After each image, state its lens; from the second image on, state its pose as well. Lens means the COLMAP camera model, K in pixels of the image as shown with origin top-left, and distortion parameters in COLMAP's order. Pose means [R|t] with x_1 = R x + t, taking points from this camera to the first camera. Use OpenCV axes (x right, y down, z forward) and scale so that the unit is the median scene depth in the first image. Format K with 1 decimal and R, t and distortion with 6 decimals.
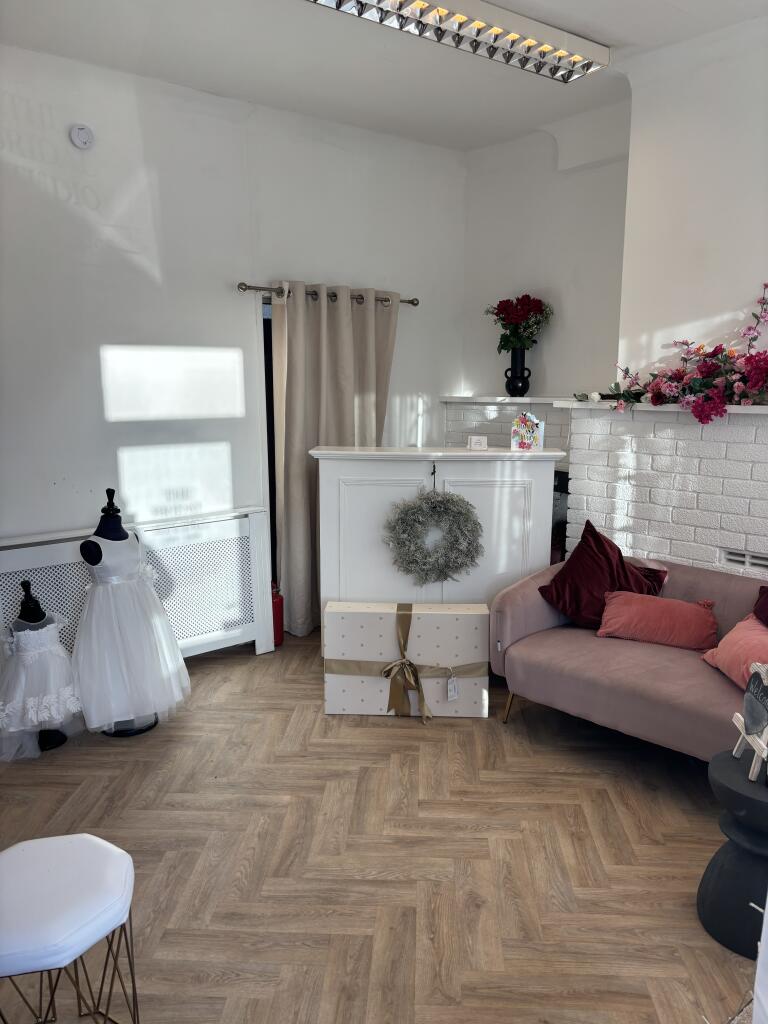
lens RADIAL K [[772.2, 0, 377.1], [0, 772.2, 514.7], [0, 0, 1]] dist [0.051152, -0.053631]
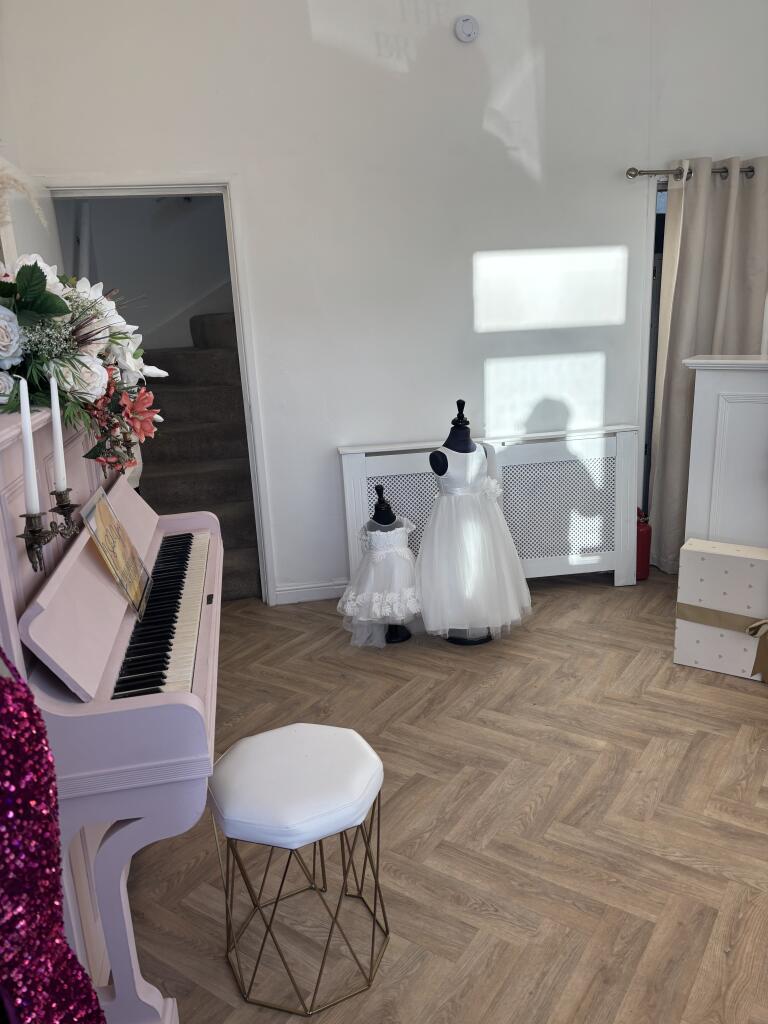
lens RADIAL K [[772.2, 0, 380.5], [0, 772.2, 511.5], [0, 0, 1]] dist [0.051152, -0.053631]
pose [[0.858929, 0.097564, -0.502714, 0.084284], [-0.047067, 0.992569, 0.112216, 0.002373], [0.509927, -0.072725, 0.857138, 0.091992]]
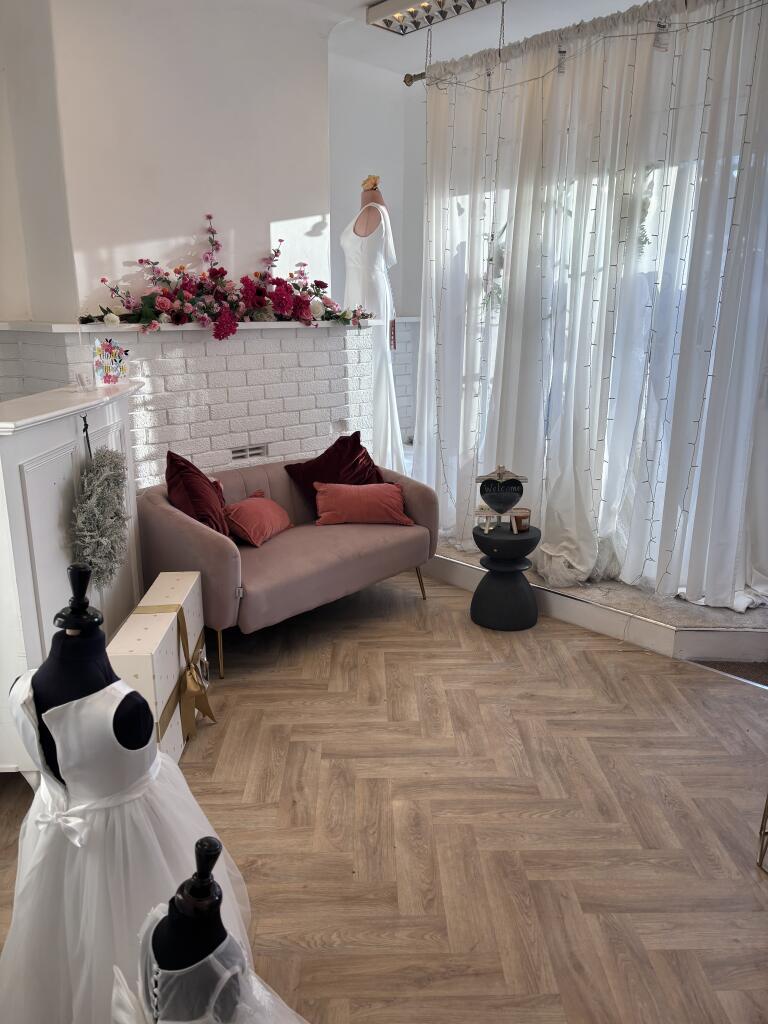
lens RADIAL K [[772.2, 0, 388.2], [0, 772.2, 516.2], [0, 0, 1]] dist [0.051152, -0.053631]
pose [[-0.093480, -0.258172, 0.961566, -0.760840], [0.168330, 0.947793, 0.270838, -0.143934], [-0.981288, 0.187178, -0.045141, 0.891955]]
